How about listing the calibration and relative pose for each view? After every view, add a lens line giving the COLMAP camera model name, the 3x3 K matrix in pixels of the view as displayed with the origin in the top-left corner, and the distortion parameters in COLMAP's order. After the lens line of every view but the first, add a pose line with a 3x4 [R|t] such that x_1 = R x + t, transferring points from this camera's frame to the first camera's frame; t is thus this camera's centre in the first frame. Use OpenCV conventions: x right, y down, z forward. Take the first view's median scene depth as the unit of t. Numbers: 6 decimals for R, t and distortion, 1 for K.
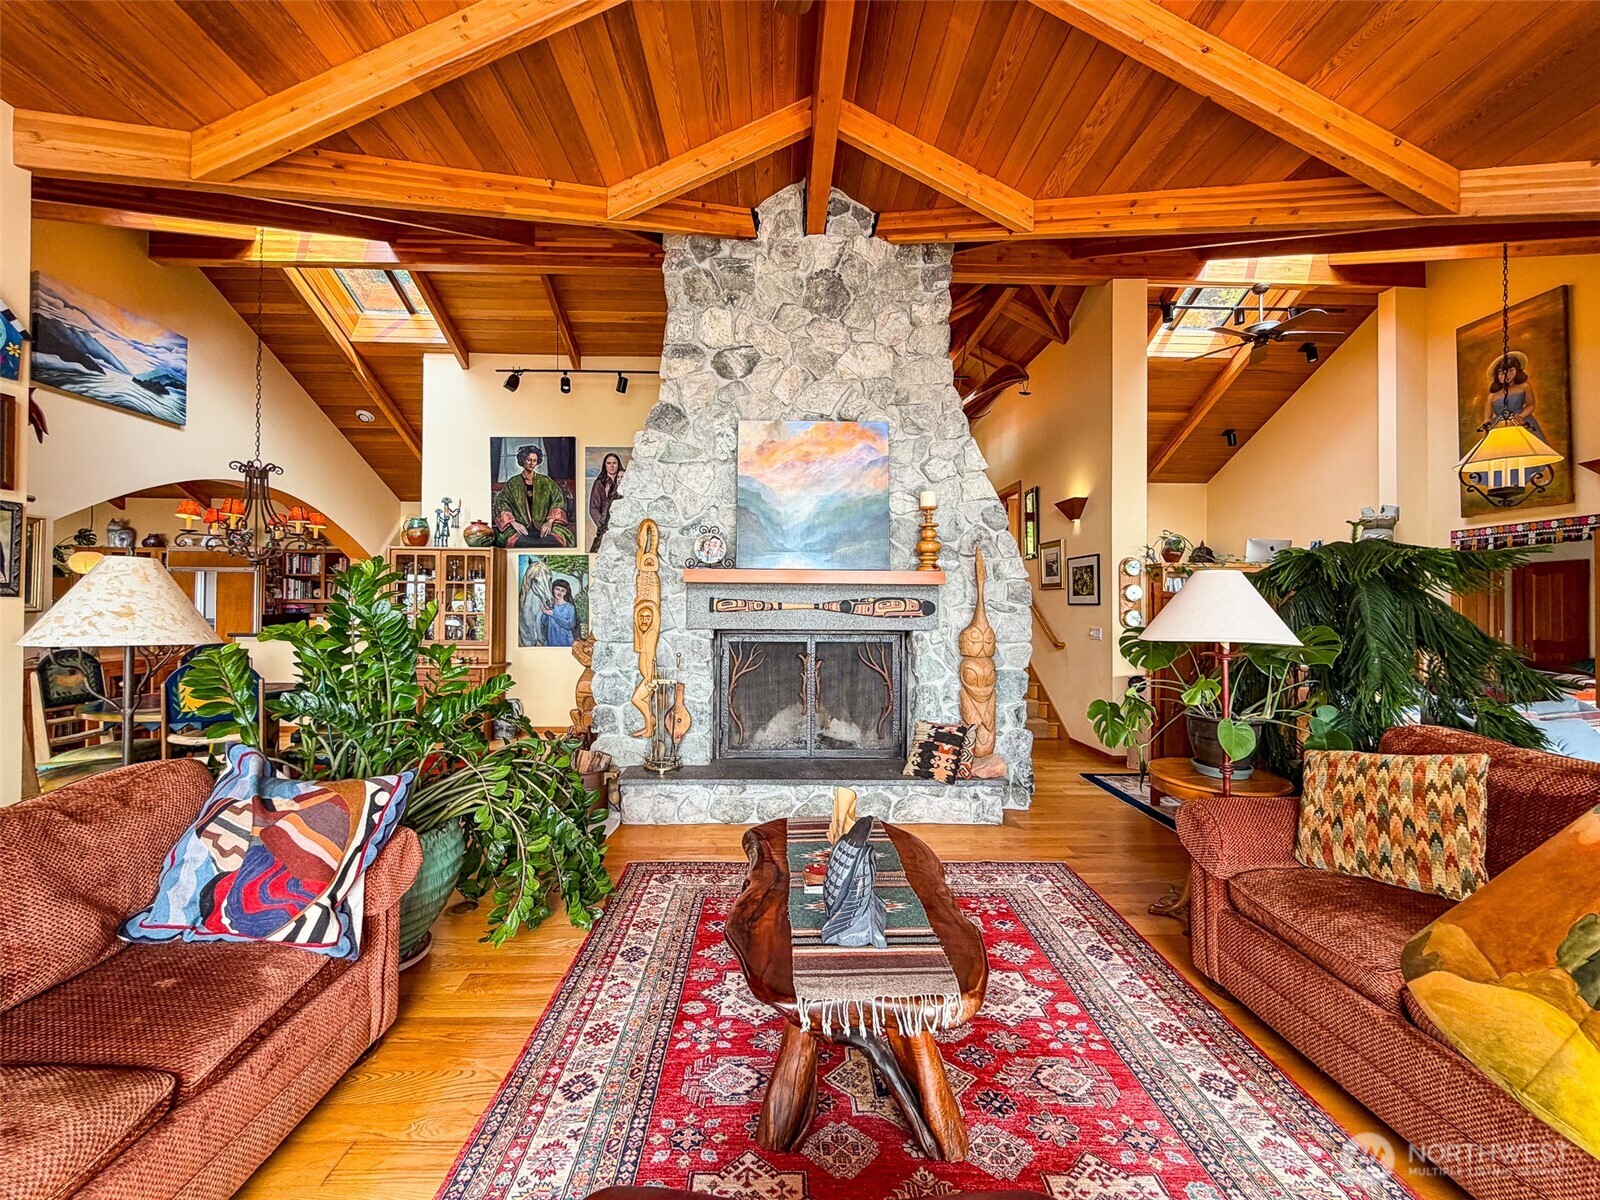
lens RADIAL K [[638.8, 0, 801.2], [0, 638.8, 601.0], [0, 0, 1]] dist [0.001597, -0.000068]
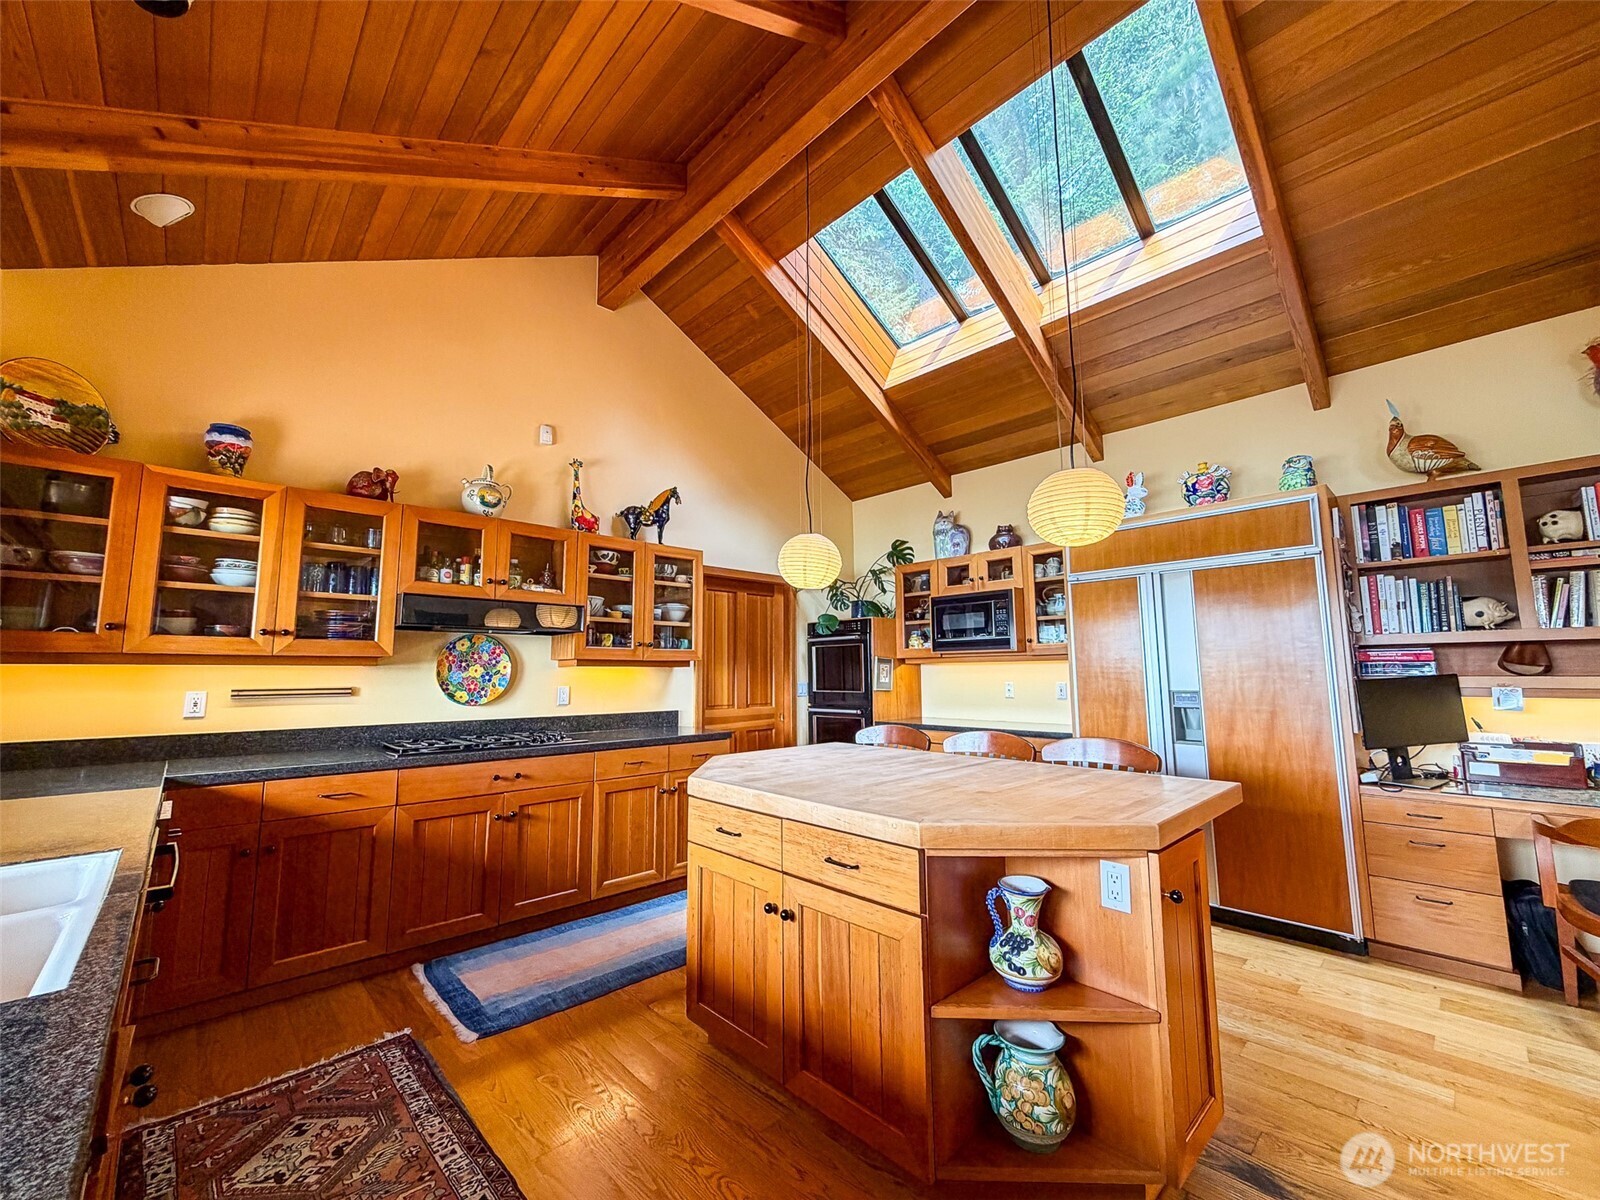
lens RADIAL K [[638.8, 0, 789.1], [0, 638.8, 599.3], [0, 0, 1]] dist [0.001597, -0.000068]
pose [[0.656396, -0.102014, -0.747487, -0.779458], [0.020128, 0.992831, -0.117823, 0.012470], [0.754148, 0.062293, 0.653743, 0.557410]]
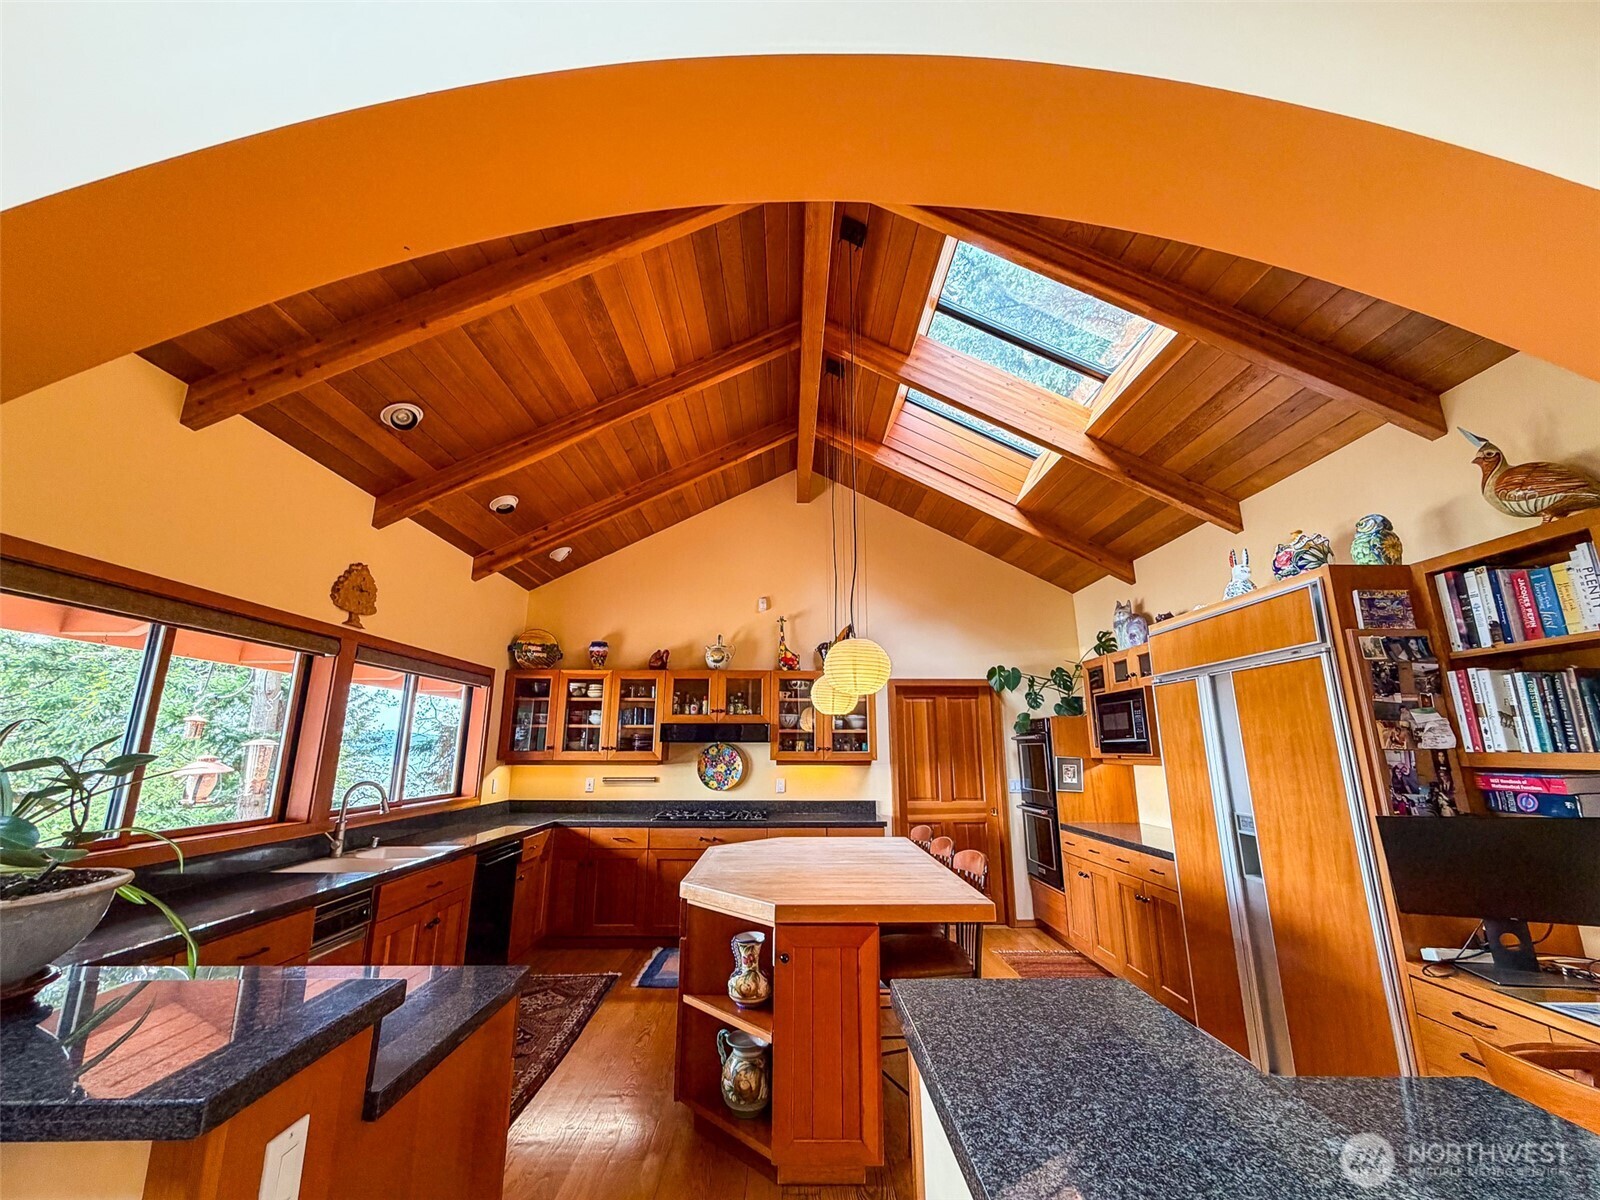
lens RADIAL K [[638.8, 0, 795.9], [0, 638.8, 602.9], [0, 0, 1]] dist [0.001597, -0.000068]
pose [[-0.030070, -0.234228, -0.971716, -0.564657], [0.009058, 0.972052, -0.234590, -0.003954], [0.999507, -0.015856, -0.027108, 0.772170]]
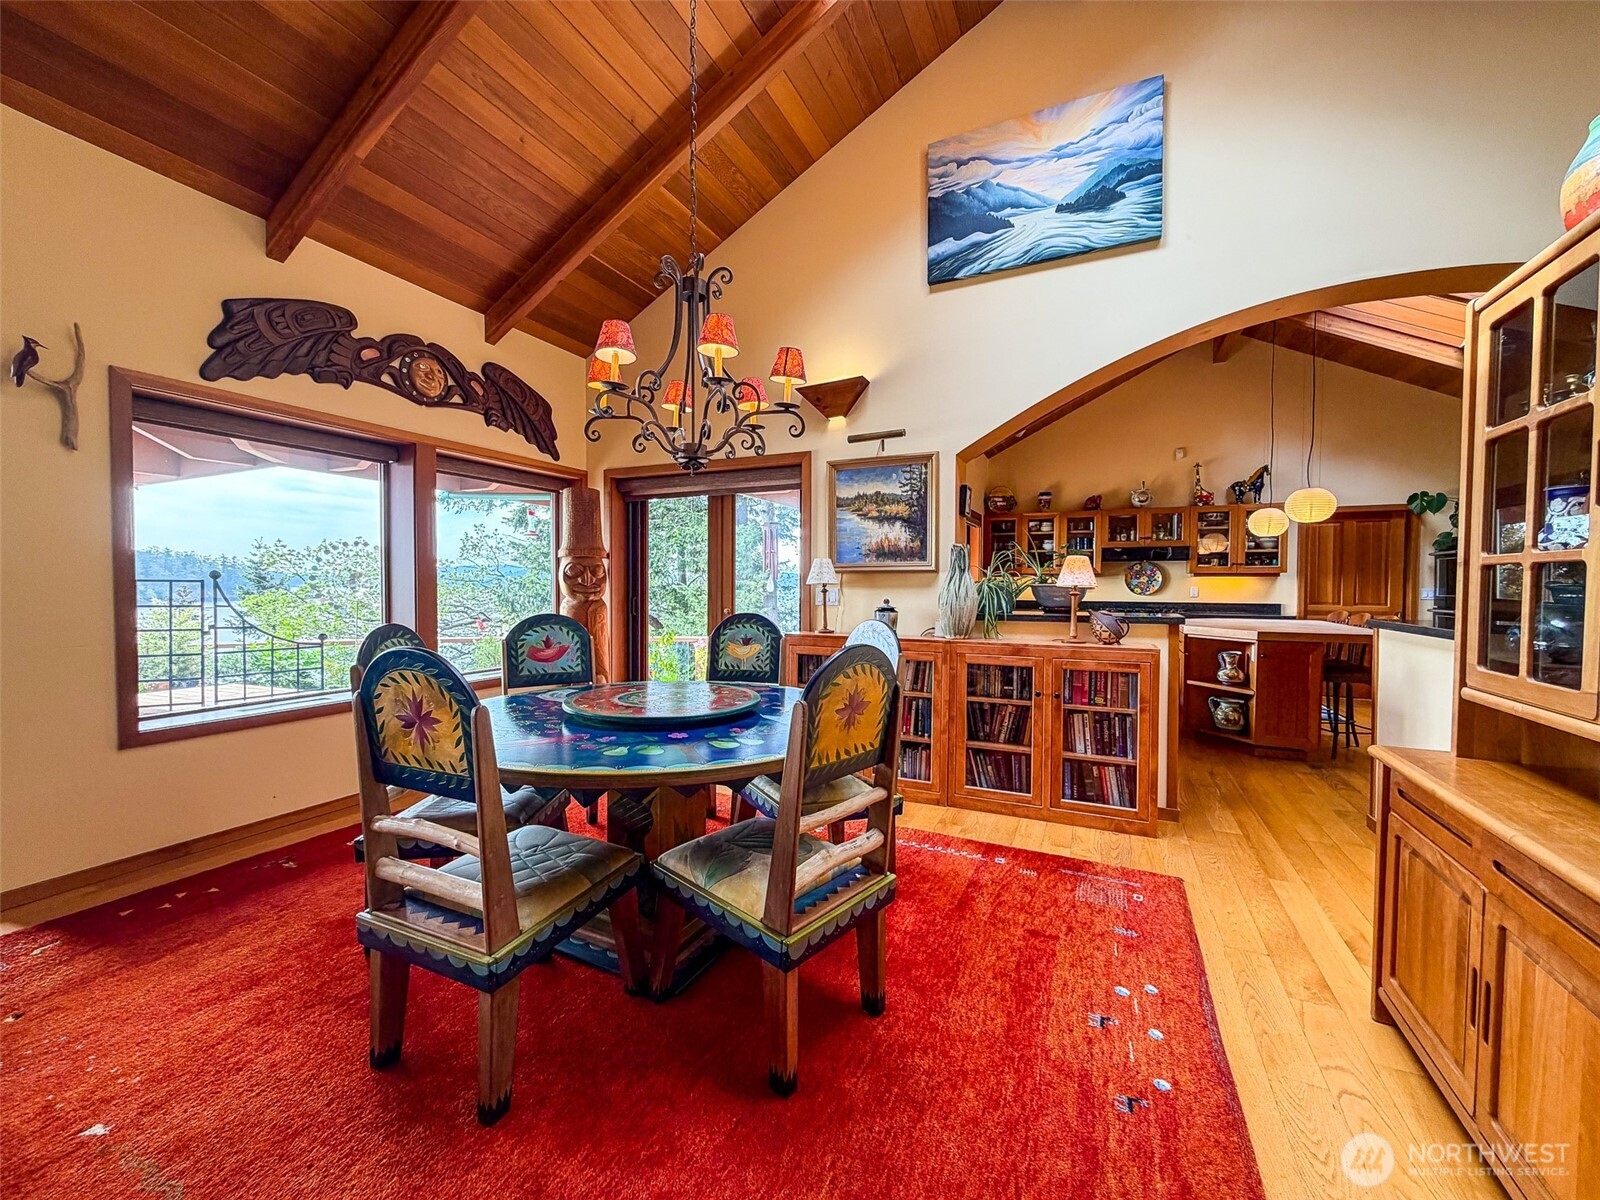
lens RADIAL K [[638.8, 0, 795.0], [0, 638.8, 600.3], [0, 0, 1]] dist [0.001597, -0.000068]
pose [[-0.469949, 0.011657, -0.882616, -0.217364], [0.000864, 0.999918, 0.012746, 0.023529], [0.882693, 0.005227, -0.469921, 0.666626]]
